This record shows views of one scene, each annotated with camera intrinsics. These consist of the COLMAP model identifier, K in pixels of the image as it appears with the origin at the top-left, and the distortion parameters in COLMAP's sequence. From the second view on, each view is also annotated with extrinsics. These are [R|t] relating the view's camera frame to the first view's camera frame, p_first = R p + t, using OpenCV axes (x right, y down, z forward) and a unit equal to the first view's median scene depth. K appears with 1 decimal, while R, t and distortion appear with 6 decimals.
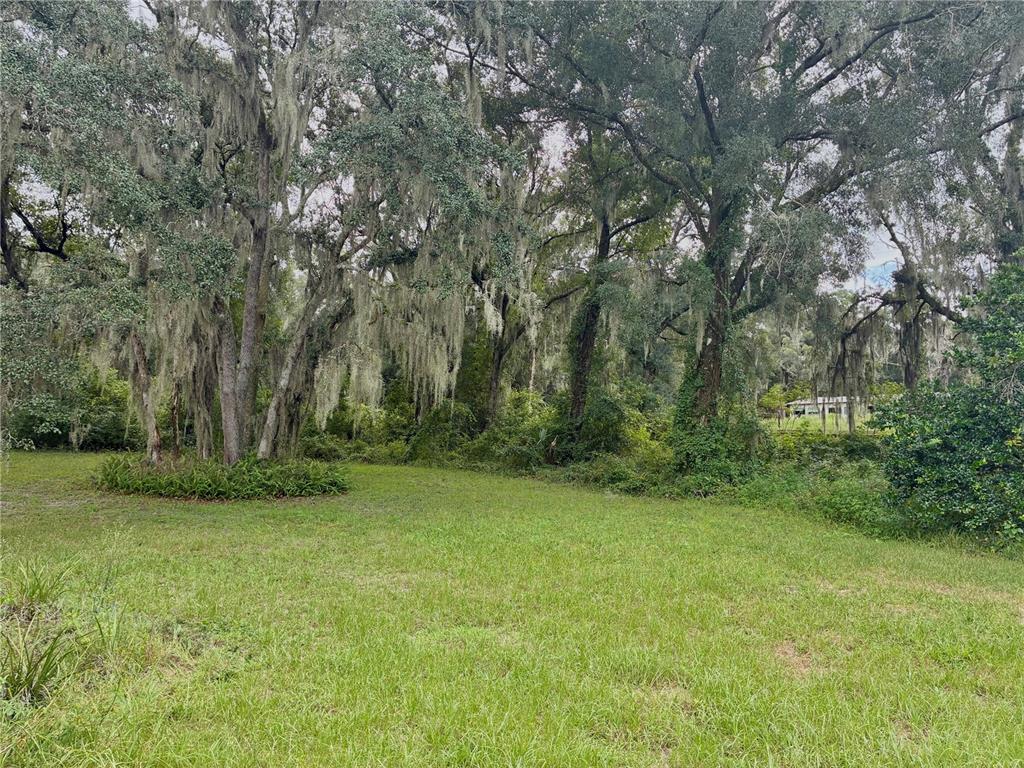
lens RADIAL K [[778.6, 0, 512.0], [0, 778.6, 384.0], [0, 0, 1]] dist [0.038733, 0.003598]
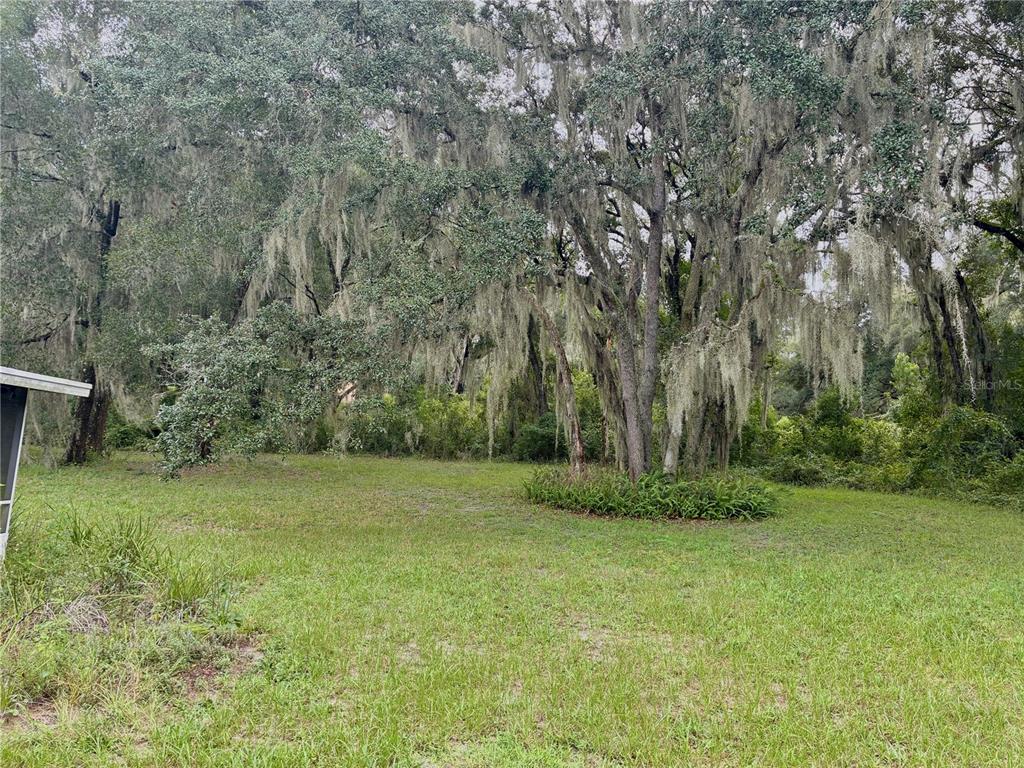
lens RADIAL K [[778.6, 0, 512.0], [0, 778.6, 384.0], [0, 0, 1]] dist [0.038733, 0.003598]
pose [[0.763514, -0.043998, -0.644291, 0.114640], [0.021824, 0.998864, -0.042349, 0.029194], [0.645422, 0.018273, 0.763607, 0.221777]]
